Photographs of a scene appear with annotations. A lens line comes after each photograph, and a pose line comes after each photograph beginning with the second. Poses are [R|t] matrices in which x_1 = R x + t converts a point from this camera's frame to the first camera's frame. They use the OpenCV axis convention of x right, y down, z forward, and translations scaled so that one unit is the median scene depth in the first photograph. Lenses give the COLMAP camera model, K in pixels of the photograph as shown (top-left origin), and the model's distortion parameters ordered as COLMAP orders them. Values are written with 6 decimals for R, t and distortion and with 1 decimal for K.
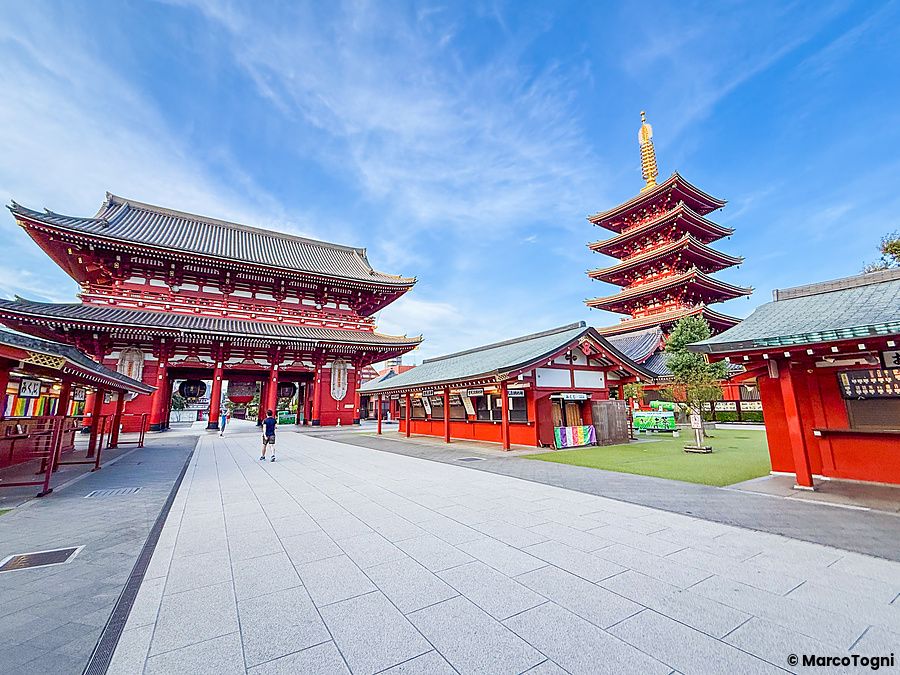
lens RADIAL K [[377.0, 0, 448.7], [0, 377.0, 336.3], [0, 0, 1]] dist [-0.002973, 0.000538]
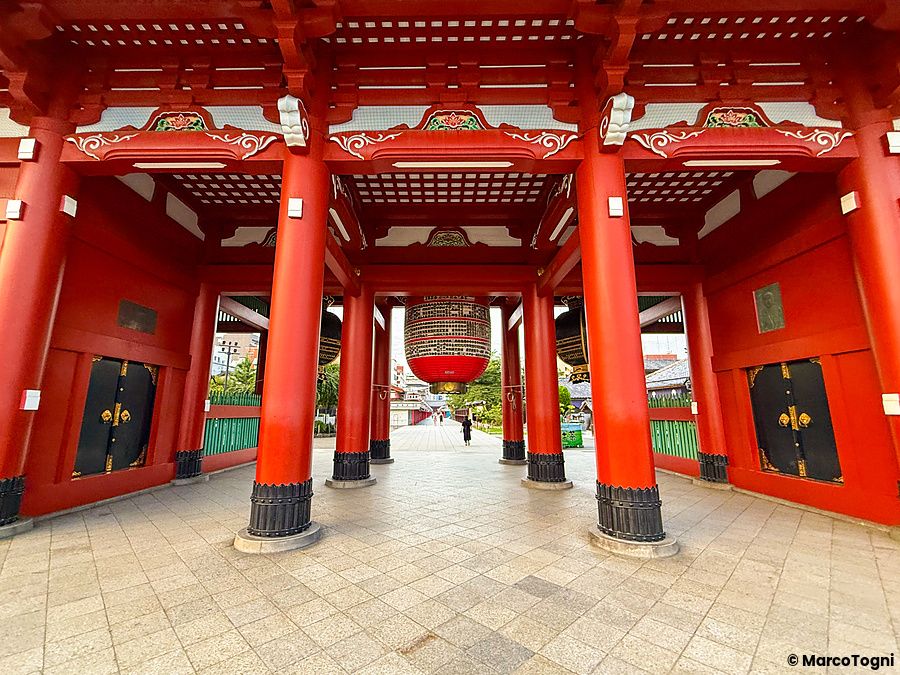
lens RADIAL K [[377.0, 0, 442.9], [0, 377.0, 338.2], [0, 0, 1]] dist [-0.002973, 0.000538]
pose [[0.845957, -0.078968, -0.527371, -0.430166], [0.086972, 0.996164, -0.009652, 0.157495], [0.526110, -0.037701, 0.849580, 0.806254]]
